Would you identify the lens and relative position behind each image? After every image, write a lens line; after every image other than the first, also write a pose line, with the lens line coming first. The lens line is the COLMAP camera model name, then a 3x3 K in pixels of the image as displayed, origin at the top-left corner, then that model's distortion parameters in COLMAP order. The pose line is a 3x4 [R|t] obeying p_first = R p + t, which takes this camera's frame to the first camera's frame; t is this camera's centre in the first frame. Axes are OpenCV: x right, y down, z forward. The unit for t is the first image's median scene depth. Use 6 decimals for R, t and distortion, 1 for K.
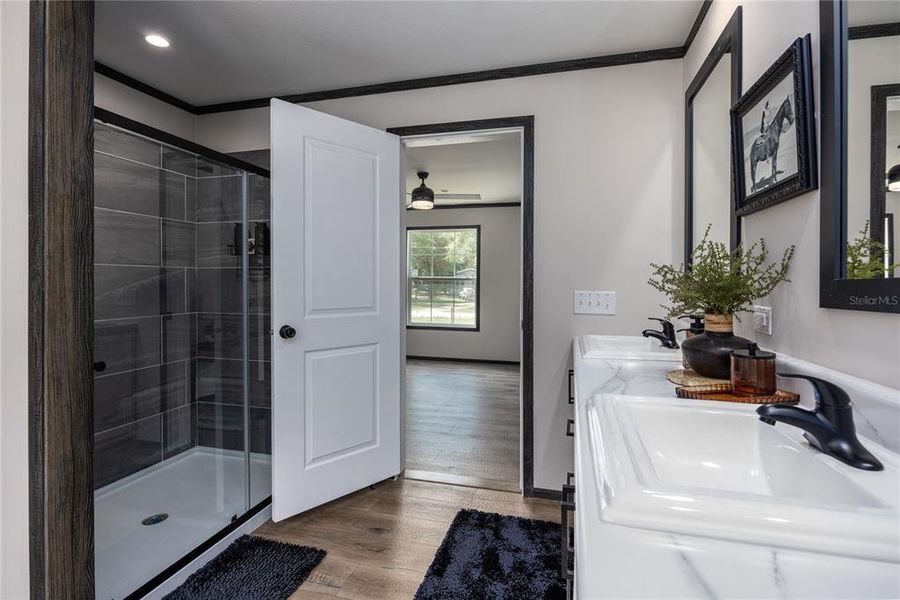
lens RADIAL K [[443.9, 0, 447.7], [0, 443.9, 286.1], [0, 0, 1]] dist [-0.001495, -0.000239]
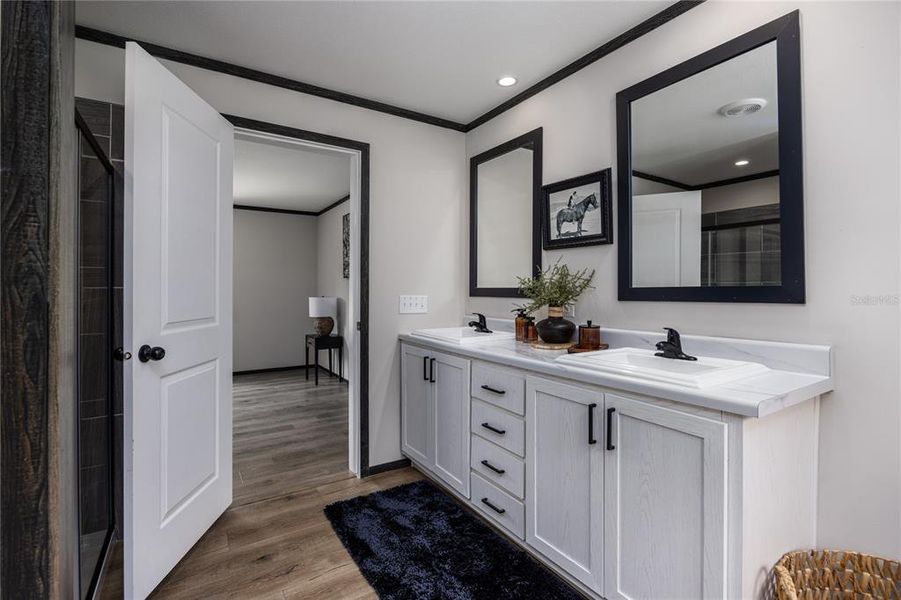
lens RADIAL K [[421.5, 0, 455.2], [0, 421.5, 289.7], [0, 0, 1]] dist [-0.003791, -0.000789]
pose [[0.659439, -0.001760, 0.751756, -0.655870], [0.005136, 0.999984, -0.002165, -0.002124], [-0.751741, 0.005289, 0.659438, 0.151471]]
